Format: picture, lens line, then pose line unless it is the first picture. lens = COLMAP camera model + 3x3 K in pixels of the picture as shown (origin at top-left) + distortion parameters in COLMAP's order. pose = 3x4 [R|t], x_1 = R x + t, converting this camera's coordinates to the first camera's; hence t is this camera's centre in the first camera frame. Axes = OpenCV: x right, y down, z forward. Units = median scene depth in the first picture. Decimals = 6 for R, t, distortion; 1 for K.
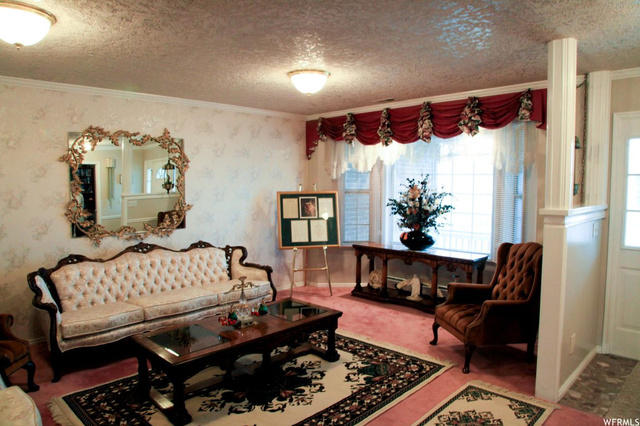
lens RADIAL K [[441.4, 0, 320.0], [0, 441.4, 213.0], [0, 0, 1]] dist [-0.070864, 0.003433]
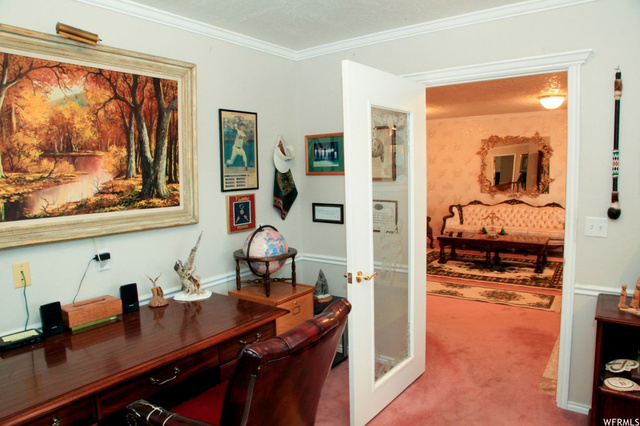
lens RADIAL K [[441.4, 0, 320.0], [0, 441.4, 213.0], [0, 0, 1]] dist [-0.070864, 0.003433]
pose [[0.156931, 0.094346, -0.983093, 1.306130], [-0.053579, 0.994774, 0.086914, 0.015239], [0.986155, 0.039034, 0.161166, -0.060504]]
